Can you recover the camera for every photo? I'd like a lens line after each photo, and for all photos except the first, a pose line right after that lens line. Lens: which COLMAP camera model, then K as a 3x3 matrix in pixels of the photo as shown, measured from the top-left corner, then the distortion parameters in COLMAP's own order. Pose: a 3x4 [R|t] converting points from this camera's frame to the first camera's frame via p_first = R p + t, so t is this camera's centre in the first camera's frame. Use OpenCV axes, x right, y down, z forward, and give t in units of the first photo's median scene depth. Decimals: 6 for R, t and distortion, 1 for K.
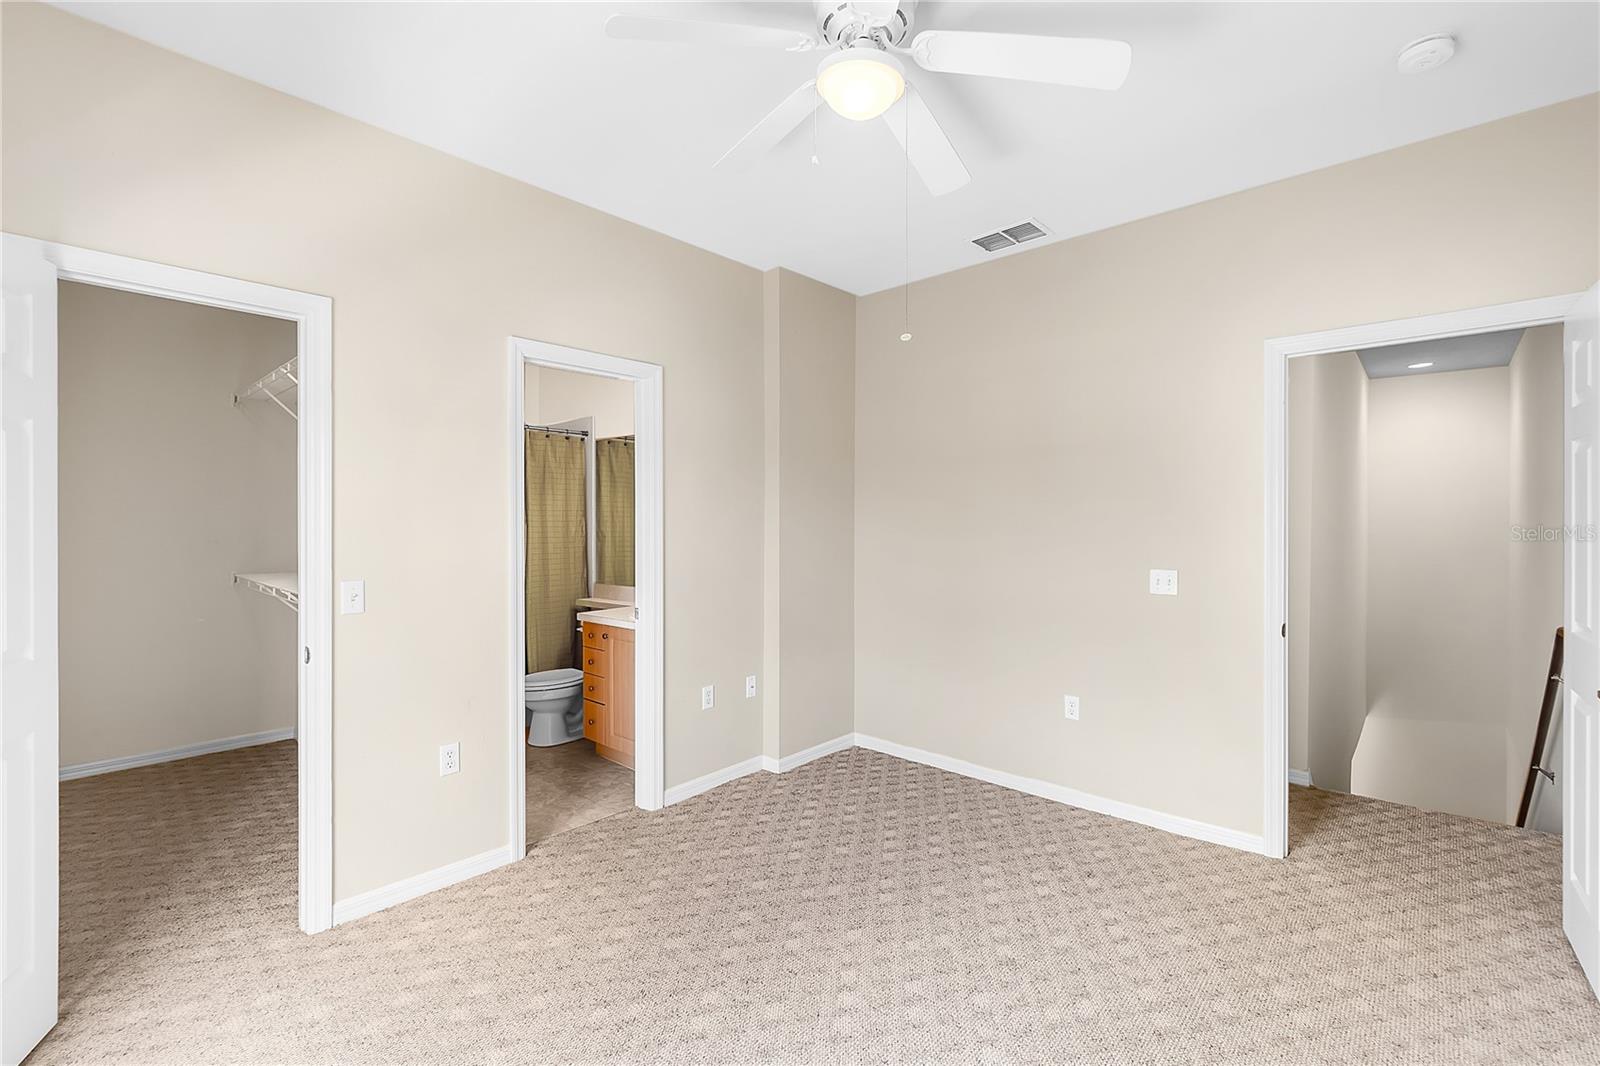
lens RADIAL K [[705.3, 0, 800.9], [0, 705.3, 527.5], [0, 0, 1]] dist [-0.002643, -0.000291]
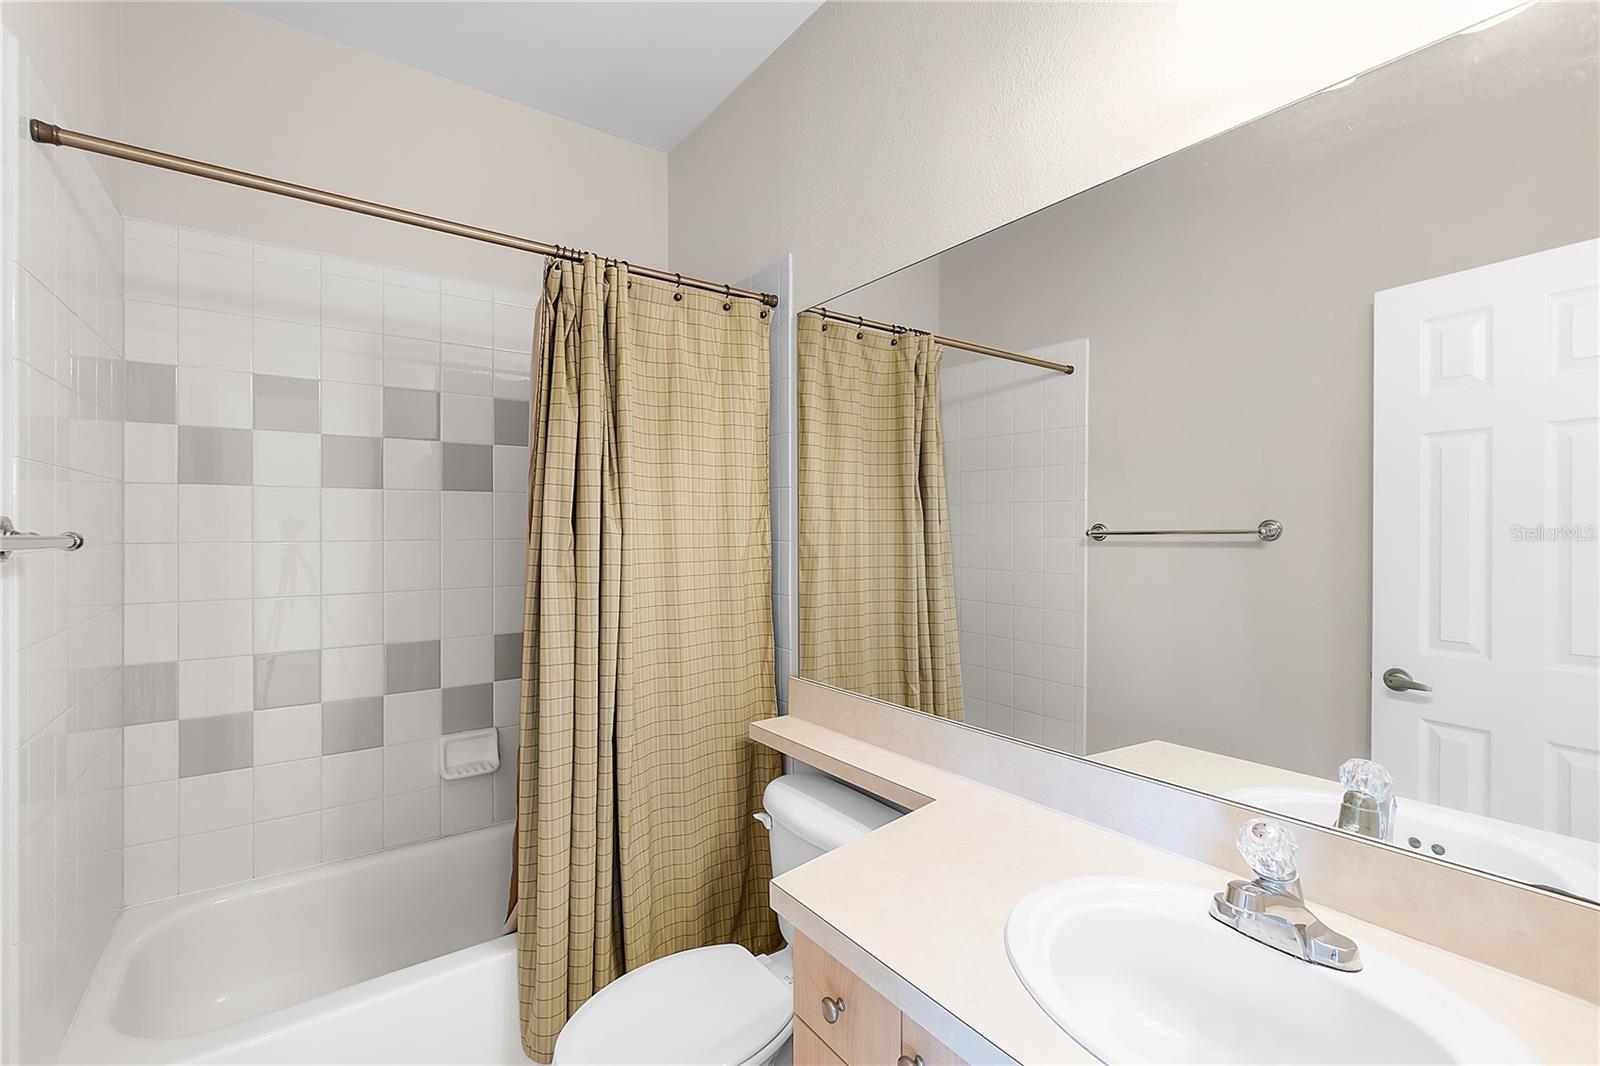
lens RADIAL K [[695.4, 0, 792.6], [0, 695.4, 523.9], [0, 0, 1]] dist [-0.002710, 0.000452]
pose [[0.974777, -0.001571, -0.223177, -0.205646], [0.000628, 0.999991, -0.004295, -0.004711], [0.223182, 0.004047, 0.974768, 0.618746]]
